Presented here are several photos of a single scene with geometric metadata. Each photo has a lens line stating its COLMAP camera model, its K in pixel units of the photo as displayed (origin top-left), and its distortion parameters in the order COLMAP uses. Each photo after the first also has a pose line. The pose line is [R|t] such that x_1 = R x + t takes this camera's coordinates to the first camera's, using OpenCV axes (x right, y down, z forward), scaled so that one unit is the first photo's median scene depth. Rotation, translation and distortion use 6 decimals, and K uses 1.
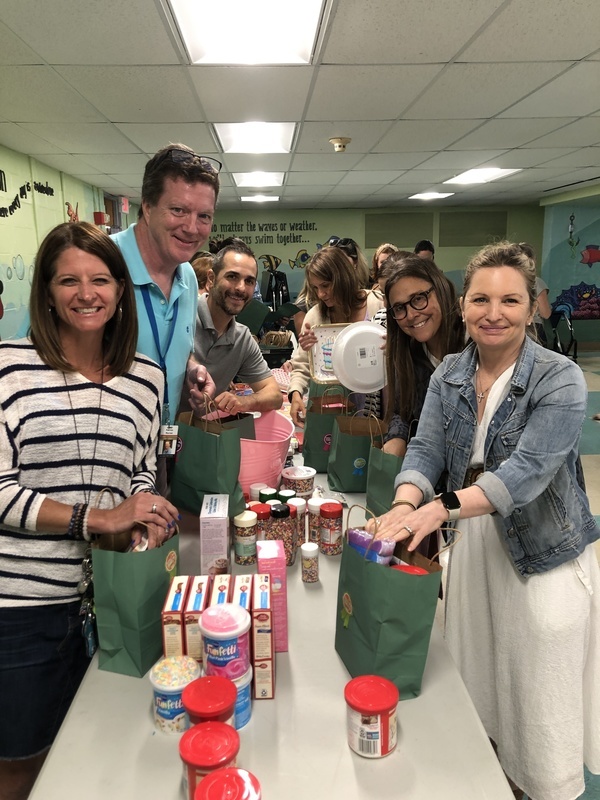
lens RADIAL K [[645.7, 0, 298.5], [0, 645.7, 402.6], [0, 0, 1]] dist [0.002590, 0.000649]
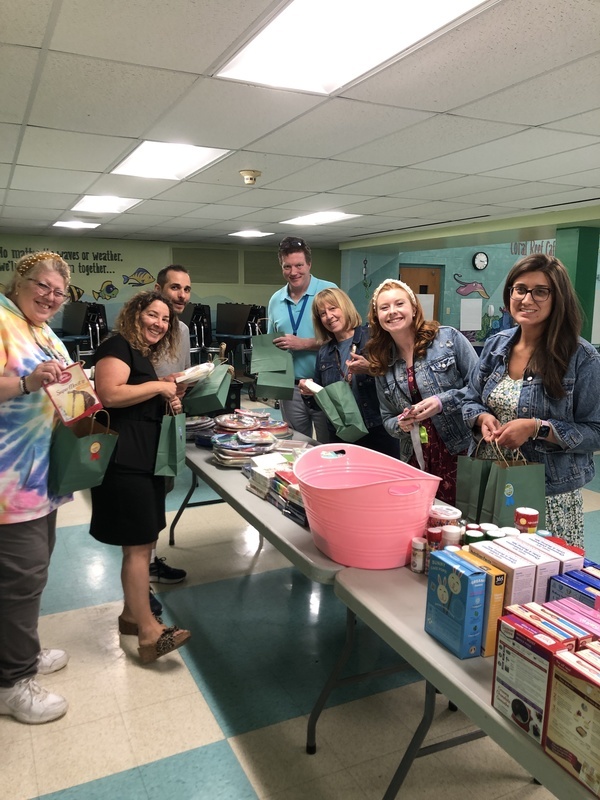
lens RADIAL K [[645.7, 0, 298.4], [0, 645.7, 399.5], [0, 0, 1]] dist [0.002590, 0.000649]
pose [[0.926995, -0.029291, 0.373929, -0.113095], [0.050821, 0.997561, -0.047846, -0.004442], [-0.371615, 0.063357, 0.926222, 0.037055]]
